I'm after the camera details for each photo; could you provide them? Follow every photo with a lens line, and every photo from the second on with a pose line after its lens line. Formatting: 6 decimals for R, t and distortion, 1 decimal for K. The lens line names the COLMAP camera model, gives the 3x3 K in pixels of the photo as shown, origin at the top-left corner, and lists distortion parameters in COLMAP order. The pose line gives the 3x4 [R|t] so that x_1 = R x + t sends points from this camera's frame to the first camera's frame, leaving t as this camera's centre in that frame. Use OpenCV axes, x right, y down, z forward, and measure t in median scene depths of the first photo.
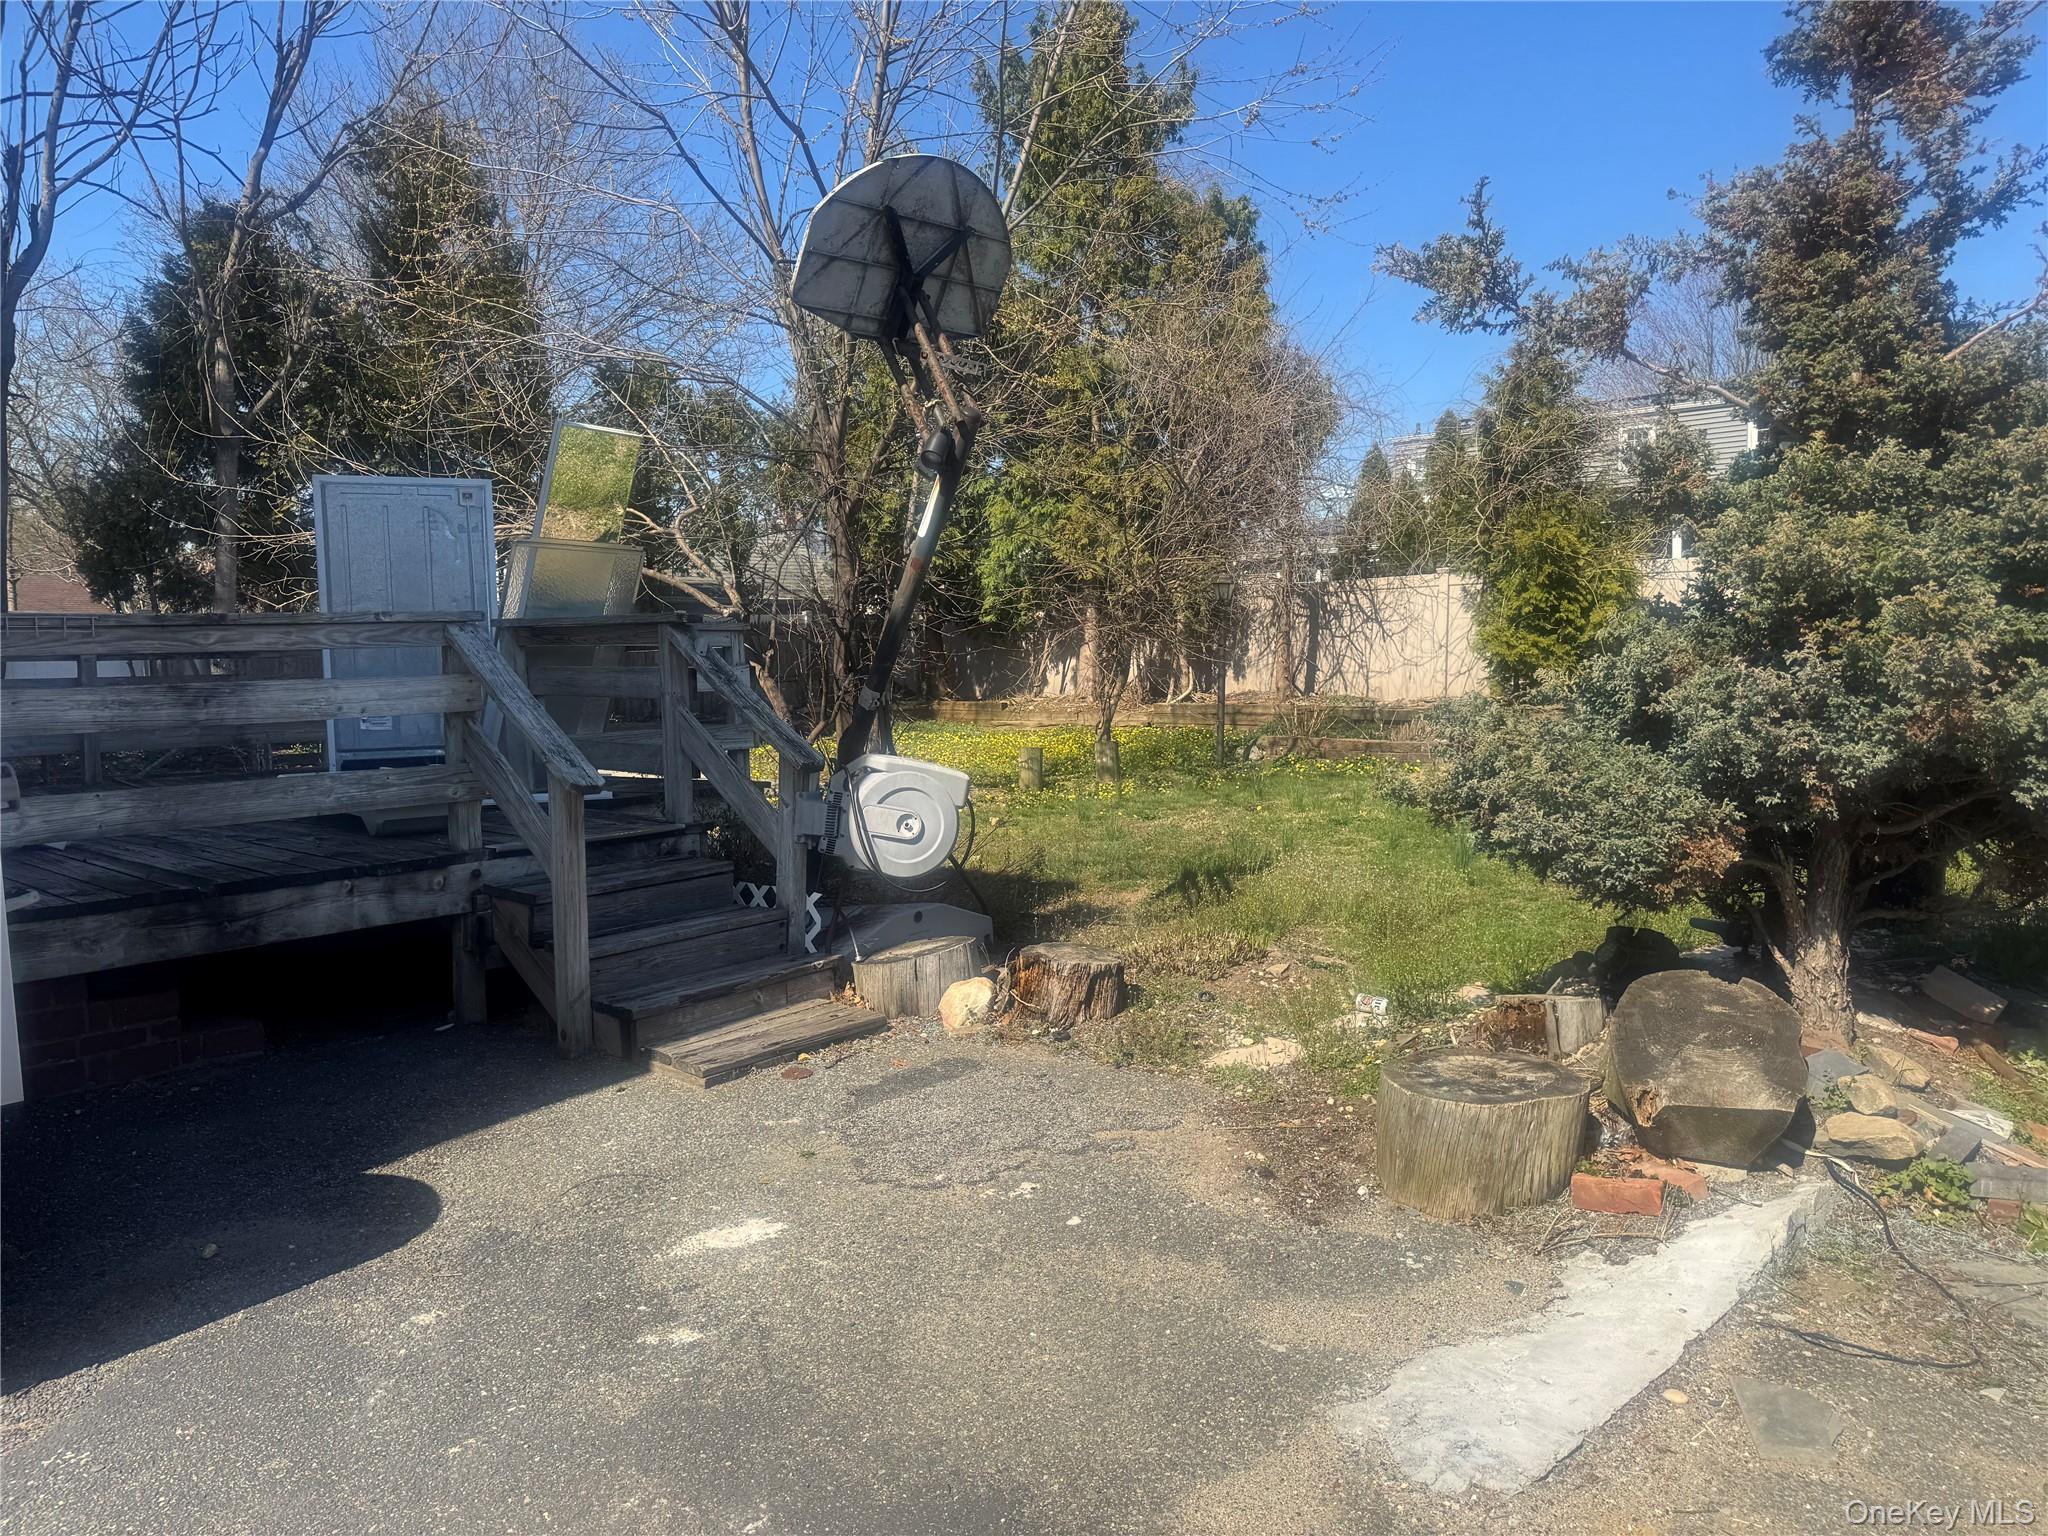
lens RADIAL K [[1438.7, 0, 1028.5], [0, 1438.7, 779.8], [0, 0, 1]] dist [0.112365, -0.148961]
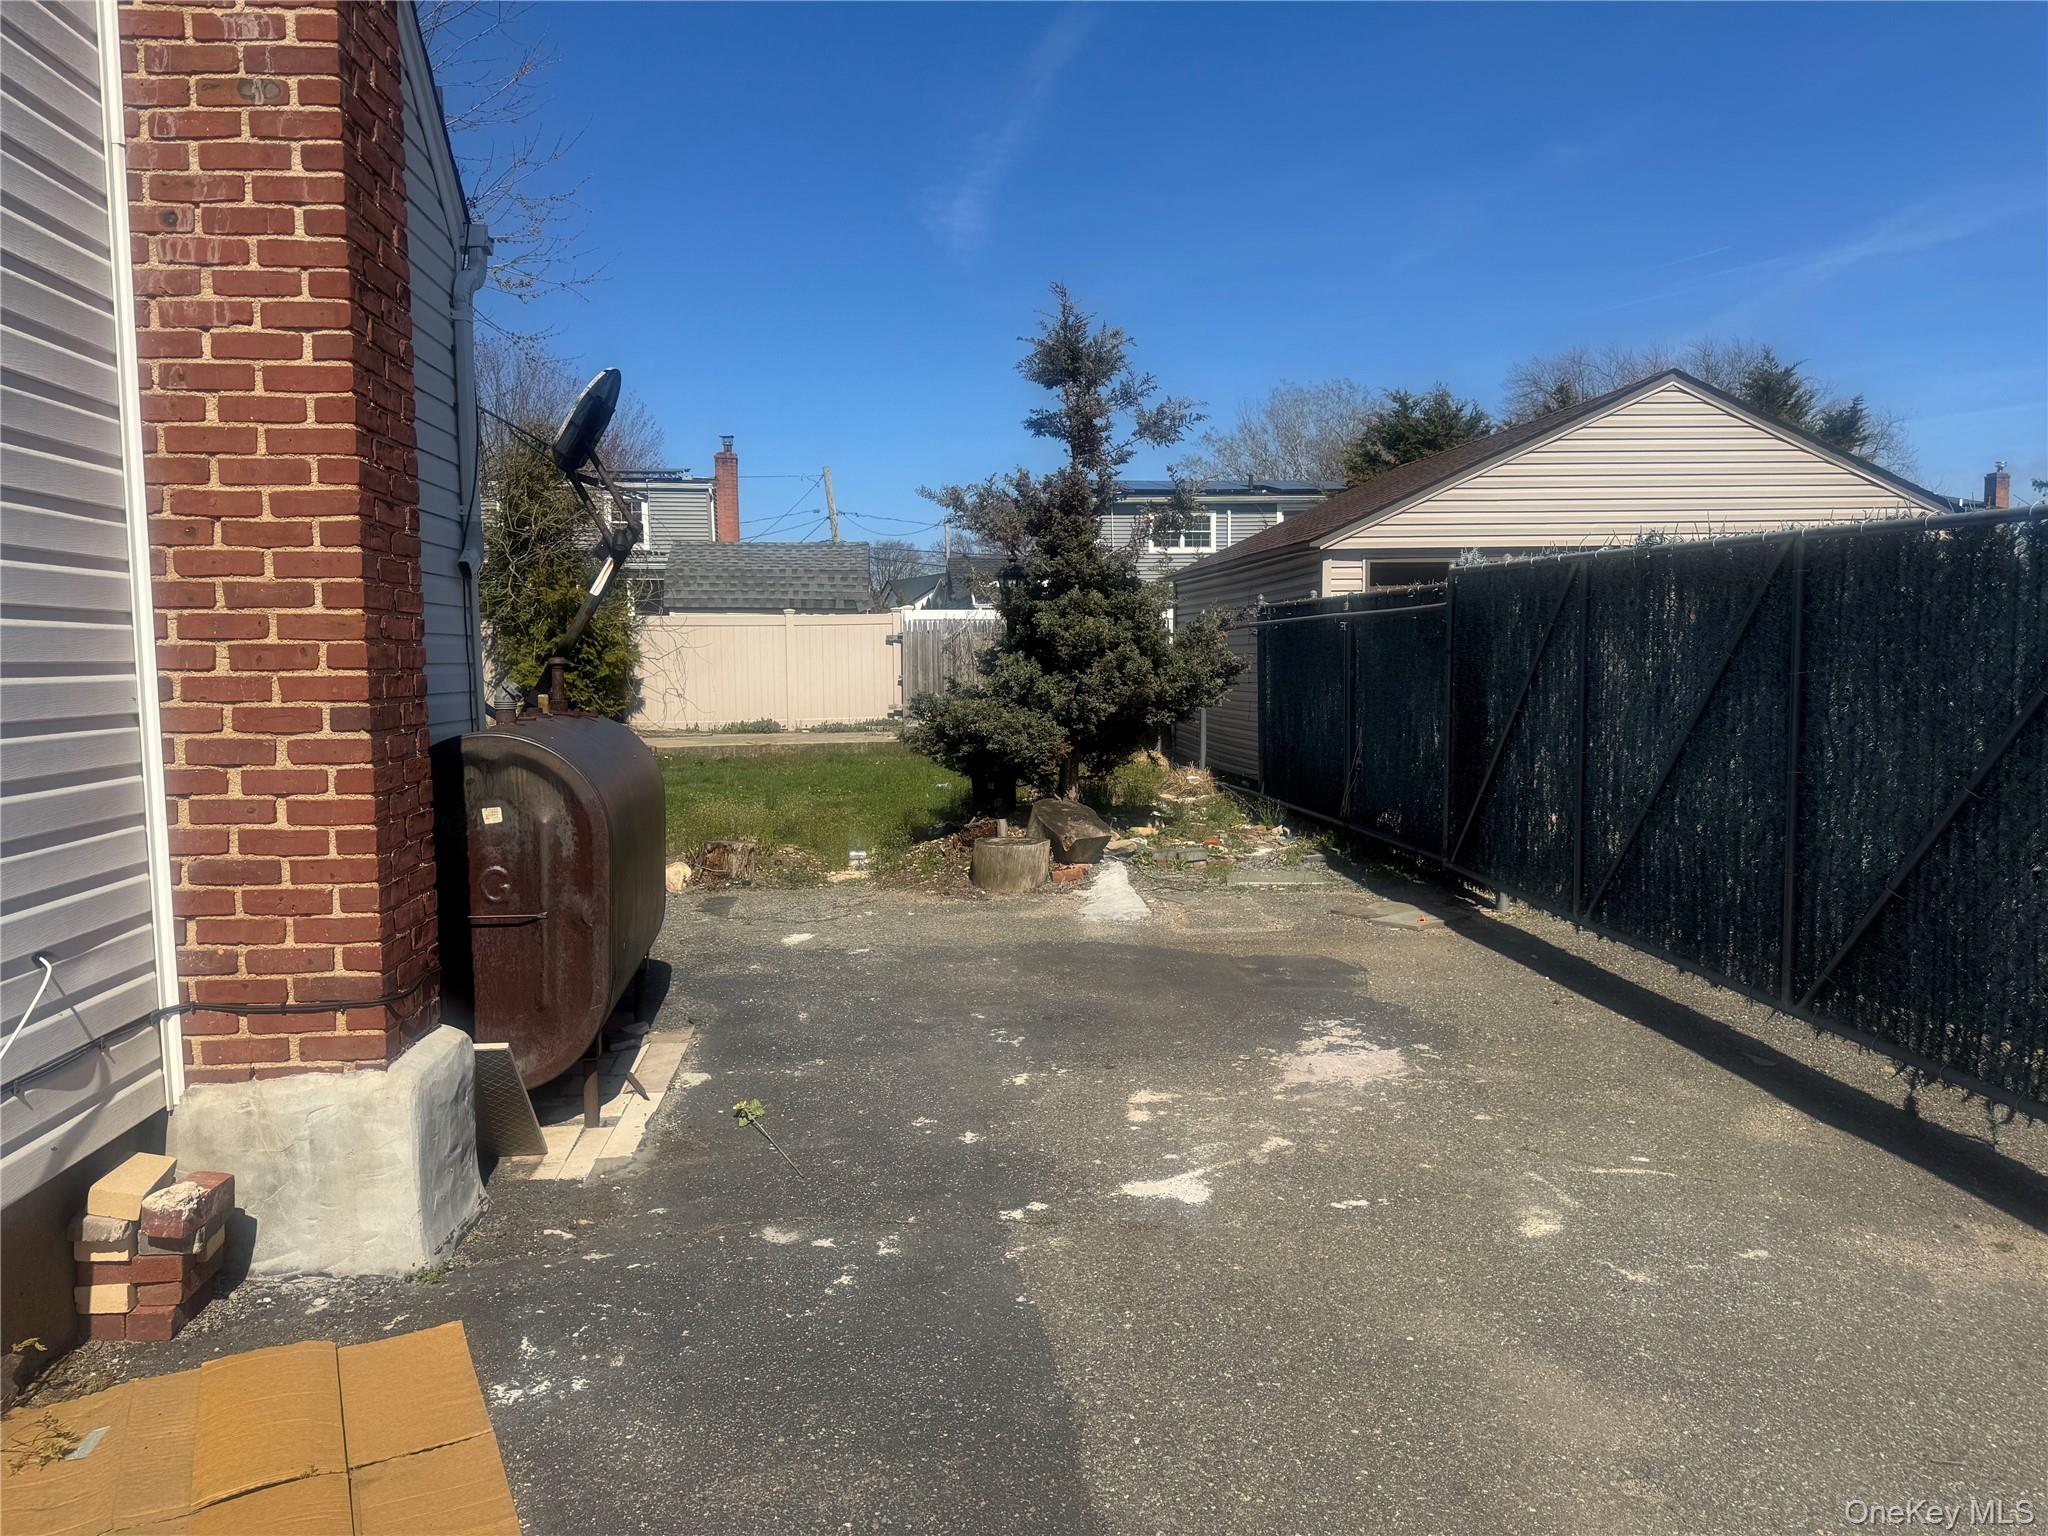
lens RADIAL K [[1438.7, 0, 1028.5], [0, 1438.7, 779.8], [0, 0, 1]] dist [0.112365, -0.148961]
pose [[0.655717, -0.042212, 0.753825, -0.987969], [0.066225, 0.997803, -0.001732, 0.071465], [-0.752096, 0.051058, 0.657073, -0.400955]]
